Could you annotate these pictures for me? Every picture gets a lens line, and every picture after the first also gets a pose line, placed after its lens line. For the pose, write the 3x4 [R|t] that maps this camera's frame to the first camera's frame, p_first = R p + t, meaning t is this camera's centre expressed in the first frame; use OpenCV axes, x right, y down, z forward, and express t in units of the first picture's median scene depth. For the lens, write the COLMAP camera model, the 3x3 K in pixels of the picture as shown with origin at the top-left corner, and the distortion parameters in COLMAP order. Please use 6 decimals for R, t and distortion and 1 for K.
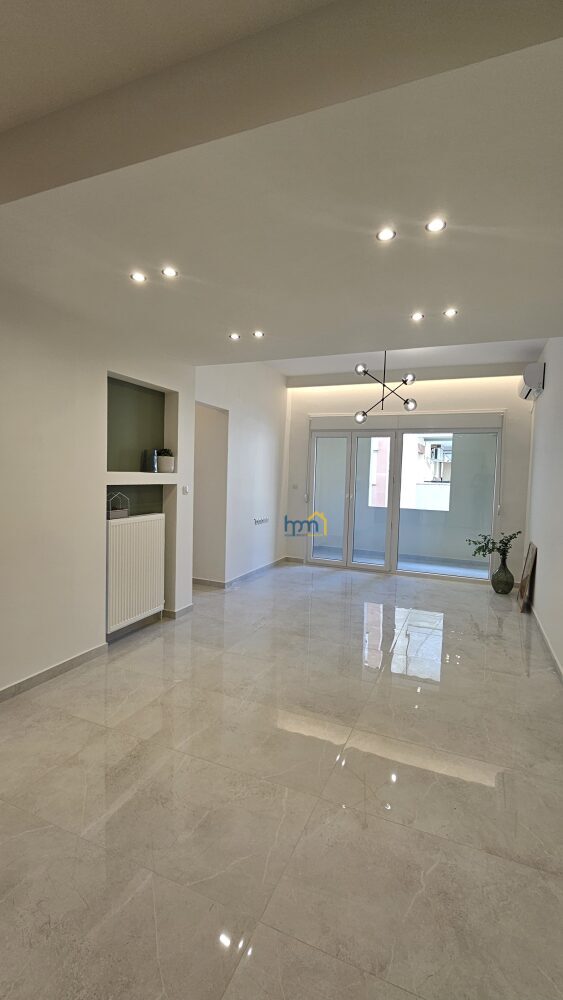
lens RADIAL K [[437.4, 0, 281.5], [0, 437.4, 500.0], [0, 0, 1]] dist [0.000369, -0.000260]
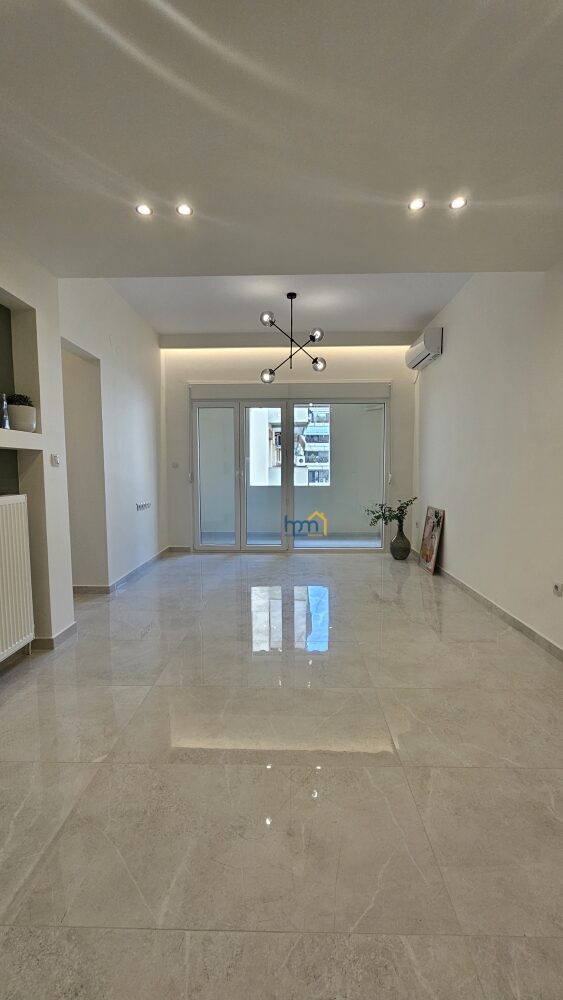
lens RADIAL K [[415.0, 0, 282.7], [0, 415.0, 501.1], [0, 0, 1]] dist [0.001987, -0.000089]
pose [[0.927421, -0.061790, 0.368880, -0.107283], [0.052371, 0.997996, 0.035502, 0.030088], [-0.370334, -0.013607, 0.928799, 0.213869]]
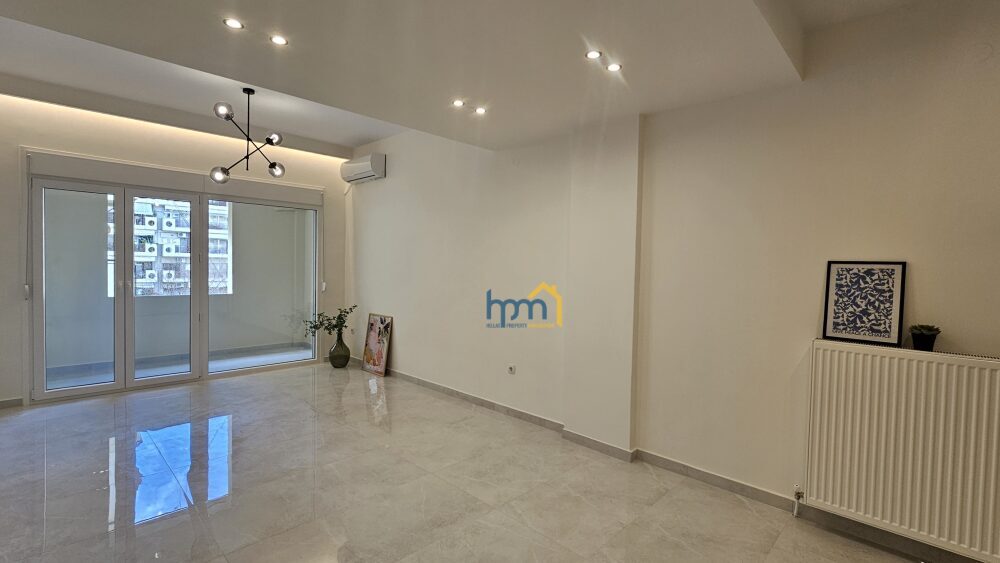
lens RADIAL K [[449.4, 0, 491.1], [0, 449.4, 276.6], [0, 0, 1]] dist [0.000950, -0.000715]
pose [[0.371753, -0.048028, 0.927088, -0.354517], [0.048188, 0.998313, 0.032394, -0.018462], [-0.927080, 0.032632, 0.373440, 0.283888]]
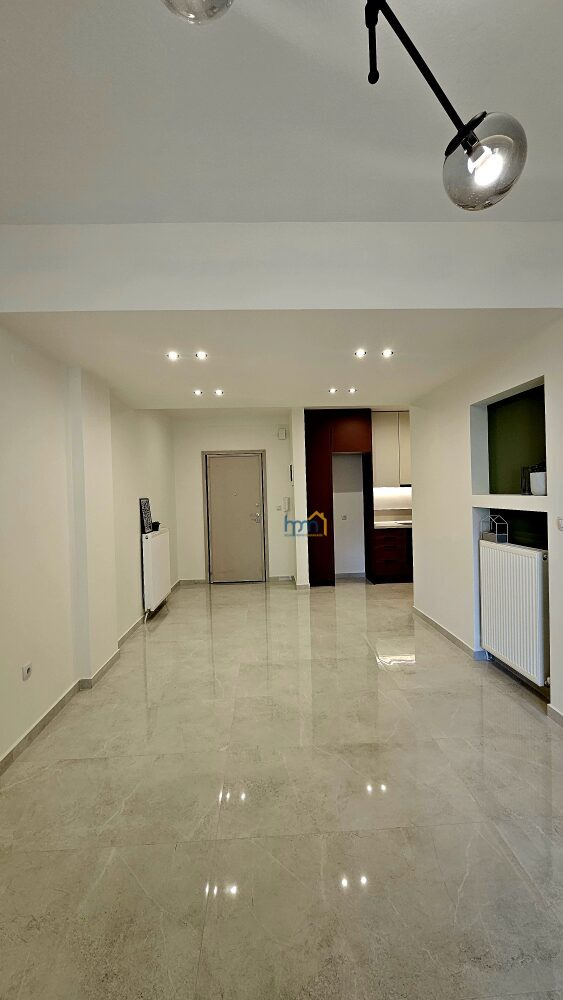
lens RADIAL K [[415.0, 0, 282.7], [0, 415.0, 501.1], [0, 0, 1]] dist [0.001987, -0.000089]
pose [[-0.897466, 0.005873, -0.441045, 0.310535], [-0.026440, 0.997397, 0.067083, -0.066174], [0.440291, 0.071866, -0.894974, 1.079789]]
